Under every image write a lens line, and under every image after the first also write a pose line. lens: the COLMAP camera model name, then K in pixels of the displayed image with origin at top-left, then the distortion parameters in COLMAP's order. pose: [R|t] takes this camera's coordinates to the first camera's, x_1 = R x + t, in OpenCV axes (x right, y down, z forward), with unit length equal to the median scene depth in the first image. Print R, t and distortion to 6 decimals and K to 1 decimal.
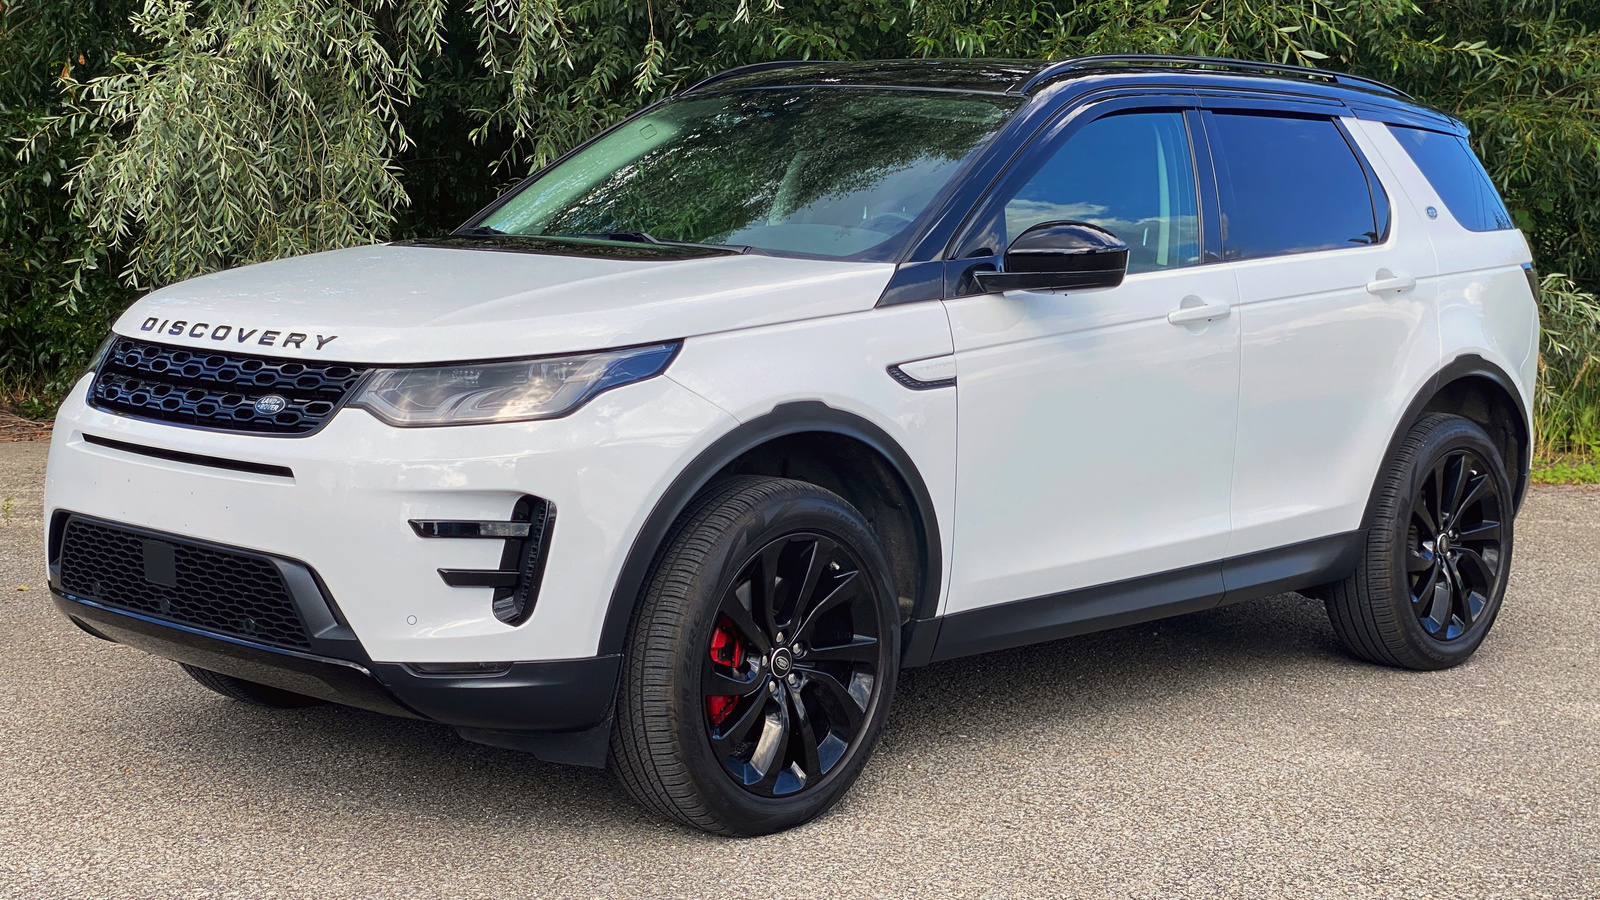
lens RADIAL K [[2381.9, 0, 797.4], [0, 2381.9, 463.3], [0, 0, 1]] dist [0.127535, 0.000000]
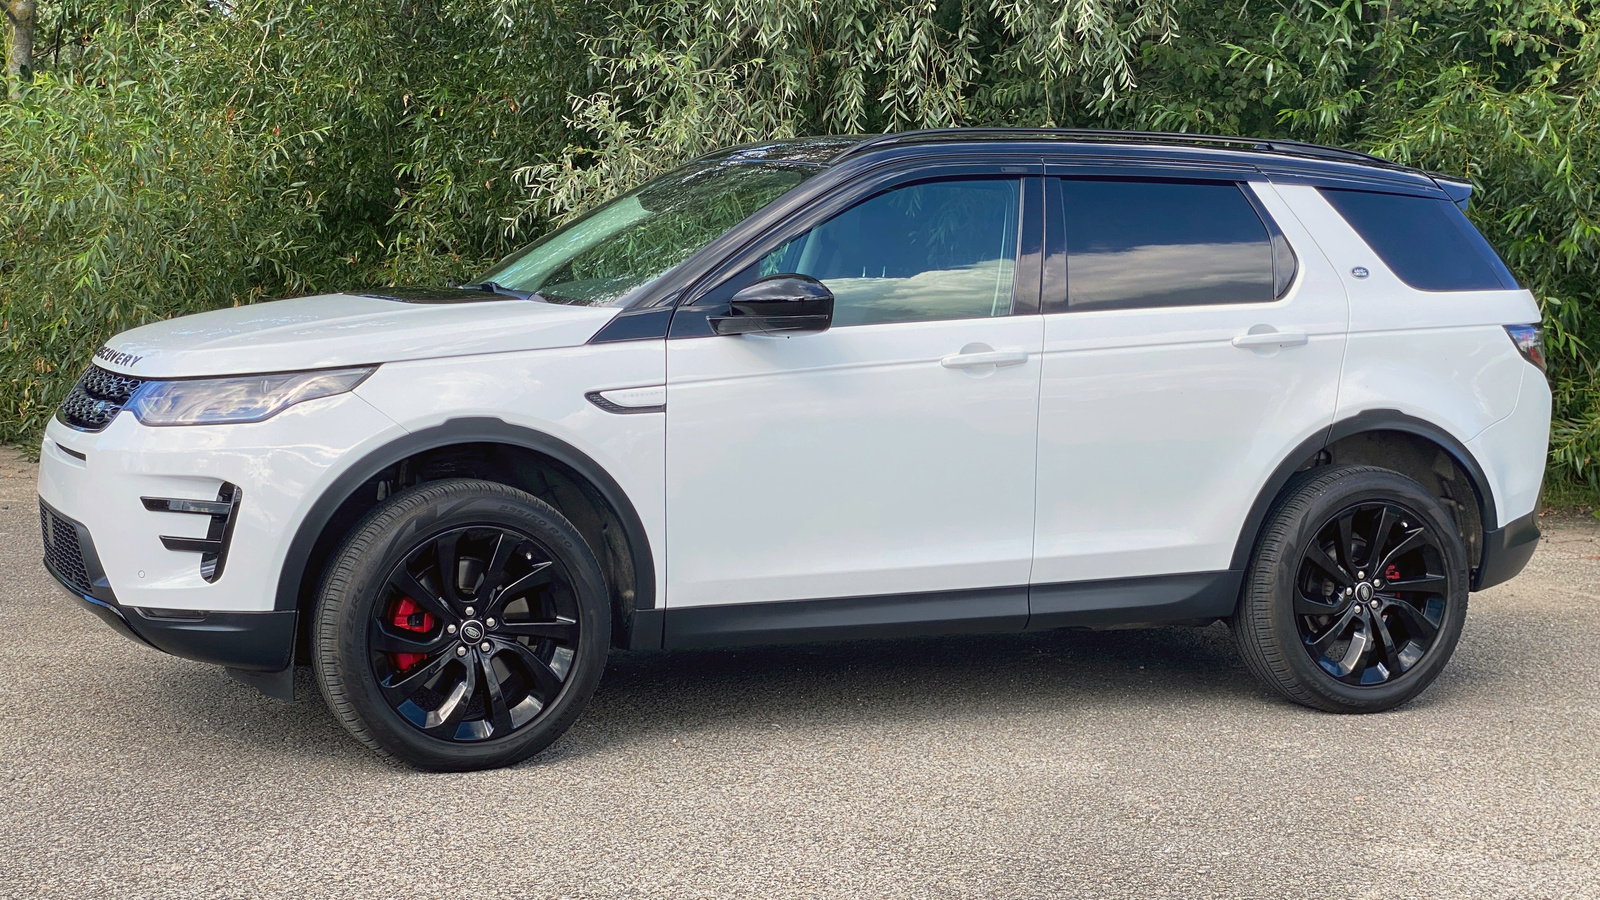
lens RADIAL K [[2381.9, 0, 800.1], [0, 2381.9, 448.8], [0, 0, 1]] dist [0.127535, 0.000000]
pose [[0.919859, 0.028761, -0.391192, 0.627212], [-0.044222, 0.998554, -0.030568, 0.020118], [0.389747, 0.045418, 0.919801, -0.062022]]
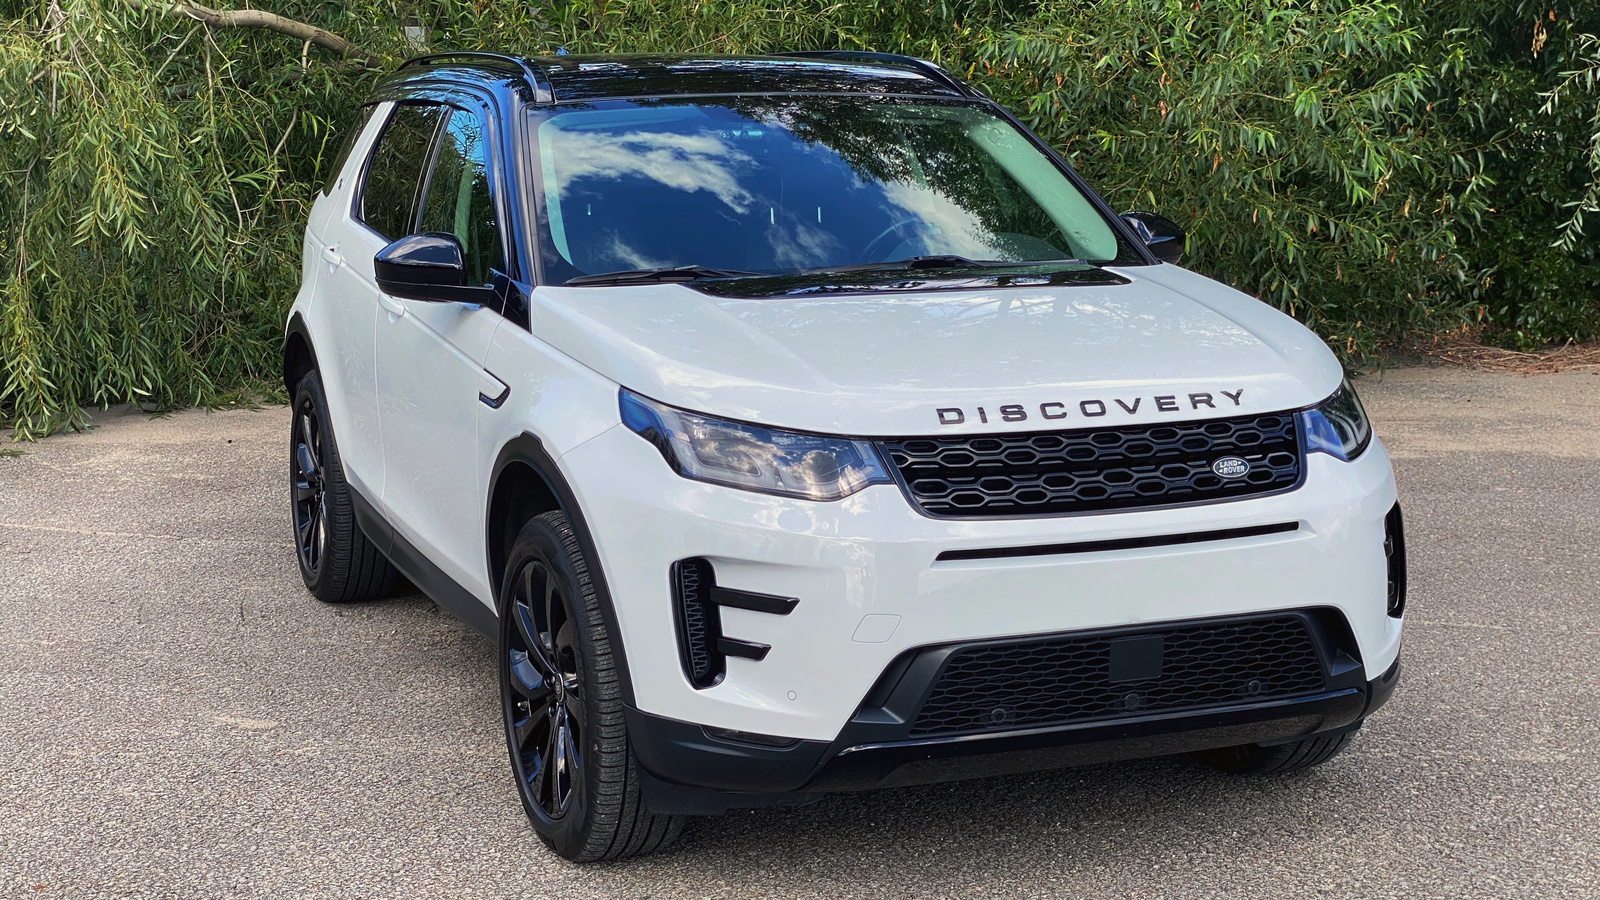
lens RADIAL K [[2381.9, 0, 812.6], [0, 2381.9, 453.2], [0, 0, 1]] dist [0.127535, 0.000000]
pose [[0.432226, -0.180371, 0.883542, -1.108256], [0.118385, 0.982662, 0.142693, -0.182173], [-0.893961, 0.042922, 0.446085, 0.674277]]
